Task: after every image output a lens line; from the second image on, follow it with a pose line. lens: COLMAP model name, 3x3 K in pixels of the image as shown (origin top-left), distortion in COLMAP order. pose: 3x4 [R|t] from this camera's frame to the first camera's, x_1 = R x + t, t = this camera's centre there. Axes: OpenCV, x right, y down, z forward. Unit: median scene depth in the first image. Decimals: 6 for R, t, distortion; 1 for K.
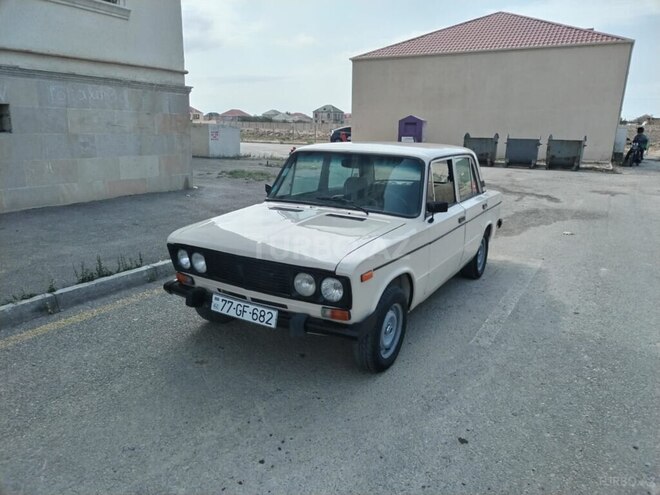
lens RADIAL K [[475.3, 0, 329.4], [0, 475.3, 258.8], [0, 0, 1]] dist [0.033631, -0.035625]
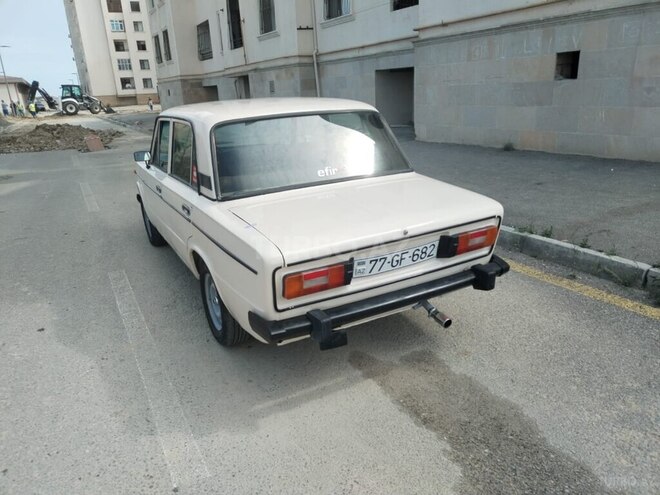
lens RADIAL K [[475.3, 0, 329.4], [0, 475.3, 258.8], [0, 0, 1]] dist [0.033631, -0.035625]
pose [[-0.509398, 0.298933, -0.806941, 0.577898], [-0.183421, 0.878457, 0.441215, -0.279093], [0.840756, 0.372764, -0.392653, 1.098478]]
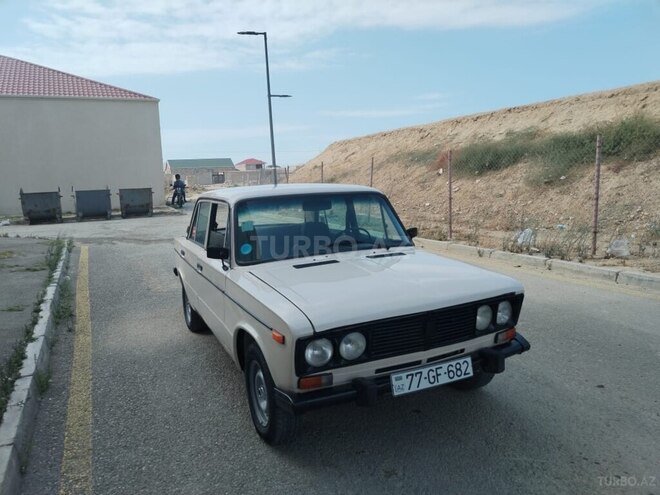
lens RADIAL K [[479.7, 0, 329.8], [0, 479.7, 261.1], [0, 0, 1]] dist [0.029579, -0.025661]
pose [[0.543643, -0.189135, 0.817729, -0.446812], [0.270961, 0.961661, 0.042284, -0.081486], [-0.794375, 0.198585, 0.574049, 0.295046]]
